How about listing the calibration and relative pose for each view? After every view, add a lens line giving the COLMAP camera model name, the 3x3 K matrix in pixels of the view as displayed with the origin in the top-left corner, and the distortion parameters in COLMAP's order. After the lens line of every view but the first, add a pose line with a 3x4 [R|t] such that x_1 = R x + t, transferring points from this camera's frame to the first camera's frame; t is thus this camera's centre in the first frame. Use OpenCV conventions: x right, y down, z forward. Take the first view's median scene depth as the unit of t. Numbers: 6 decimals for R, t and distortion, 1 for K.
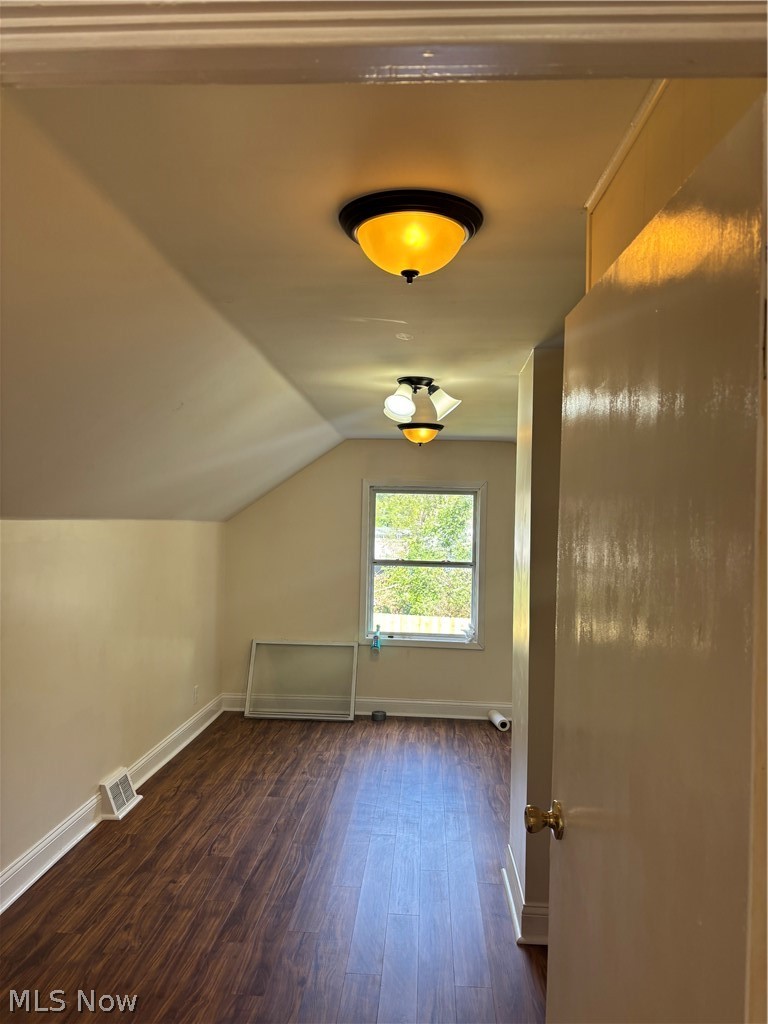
lens RADIAL K [[765.1, 0, 379.1], [0, 765.1, 502.8], [0, 0, 1]] dist [0.042670, -0.029306]
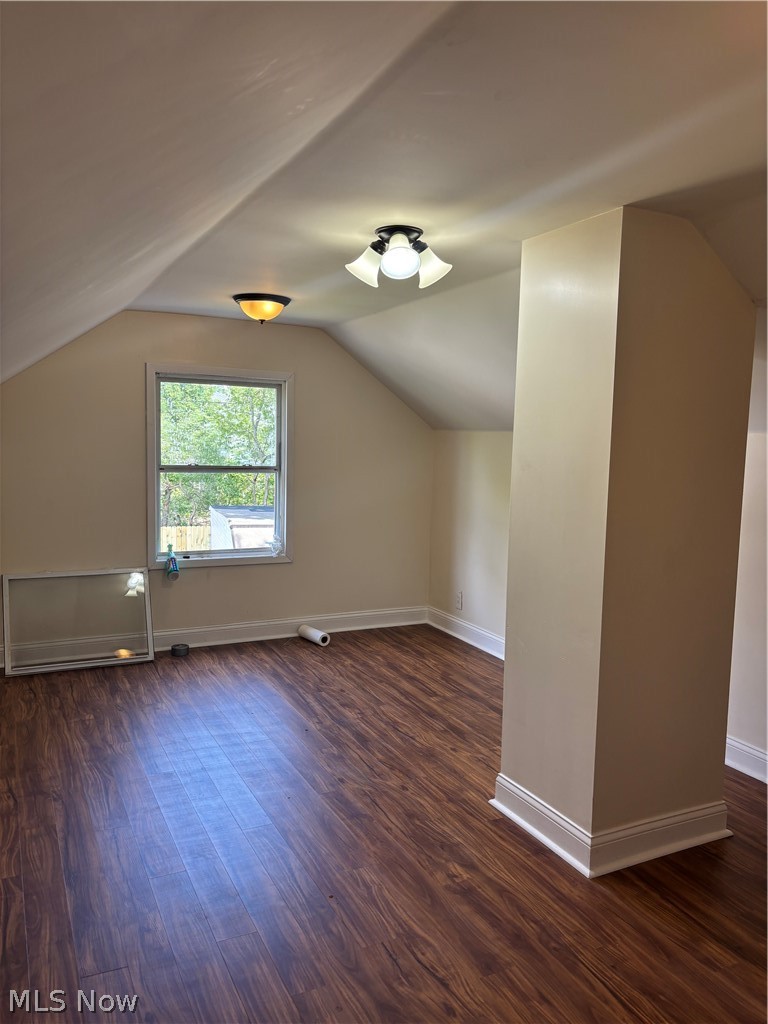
lens RADIAL K [[765.1, 0, 381.7], [0, 765.1, 519.7], [0, 0, 1]] dist [0.042670, -0.029306]
pose [[0.868053, -0.055453, 0.493364, -0.220638], [-0.019569, 0.989149, 0.145608, 0.008535], [-0.496085, -0.136050, 0.857549, 0.185623]]
